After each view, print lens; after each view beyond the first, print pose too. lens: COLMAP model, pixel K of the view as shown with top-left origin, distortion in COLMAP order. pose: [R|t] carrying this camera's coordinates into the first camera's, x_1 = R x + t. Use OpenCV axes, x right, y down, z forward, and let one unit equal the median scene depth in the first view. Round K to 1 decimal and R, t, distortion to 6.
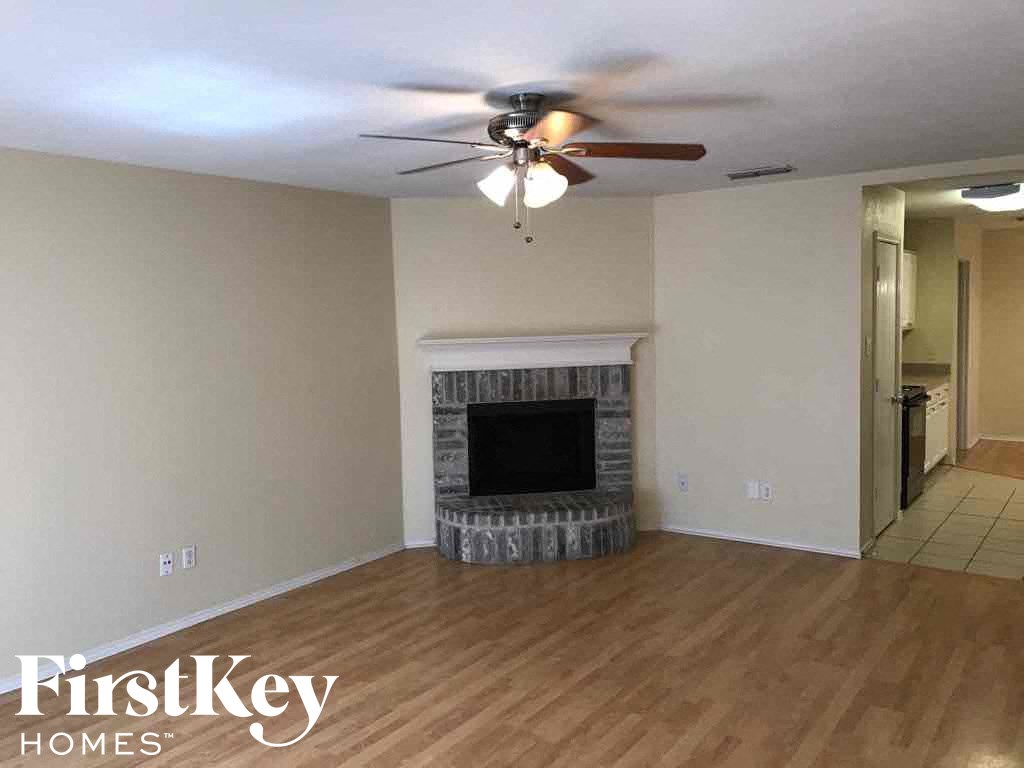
lens RADIAL K [[843.1, 0, 515.8], [0, 843.1, 379.9], [0, 0, 1]] dist [0.012335, -0.004797]
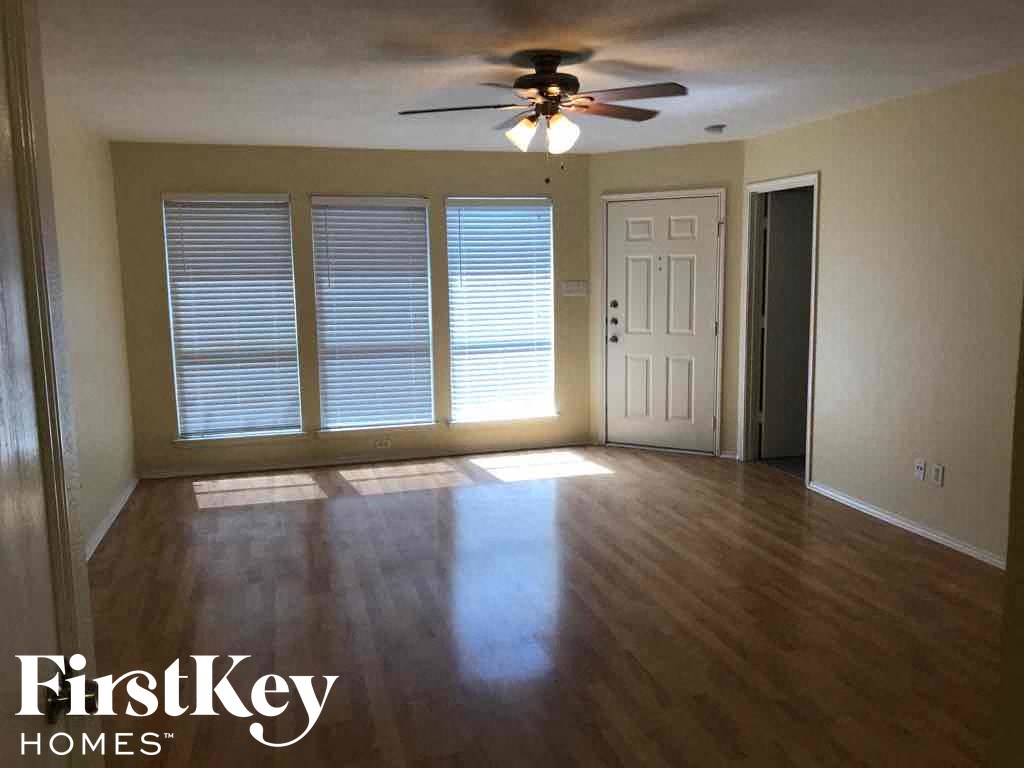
lens RADIAL K [[843.1, 0, 517.7], [0, 843.1, 374.8], [0, 0, 1]] dist [0.012335, -0.004797]
pose [[-0.628885, 0.123075, -0.767695, 0.763221], [-0.048665, 0.979225, 0.196853, -0.088747], [0.775974, 0.161158, -0.609831, 1.348515]]
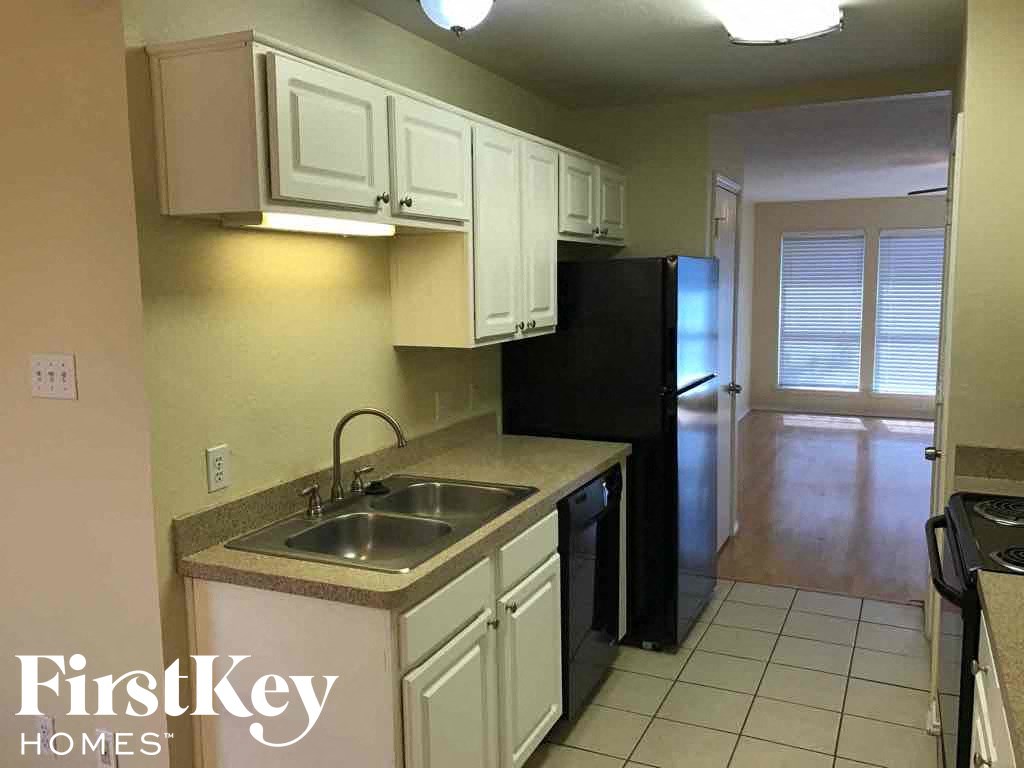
lens RADIAL K [[843.1, 0, 521.9], [0, 843.1, 383.1], [0, 0, 1]] dist [0.012335, -0.004797]
pose [[-0.979099, 0.042661, -0.198858, 1.357474], [0.000397, 0.978152, 0.207891, -0.184748], [0.203382, 0.203467, -0.957725, 2.436779]]
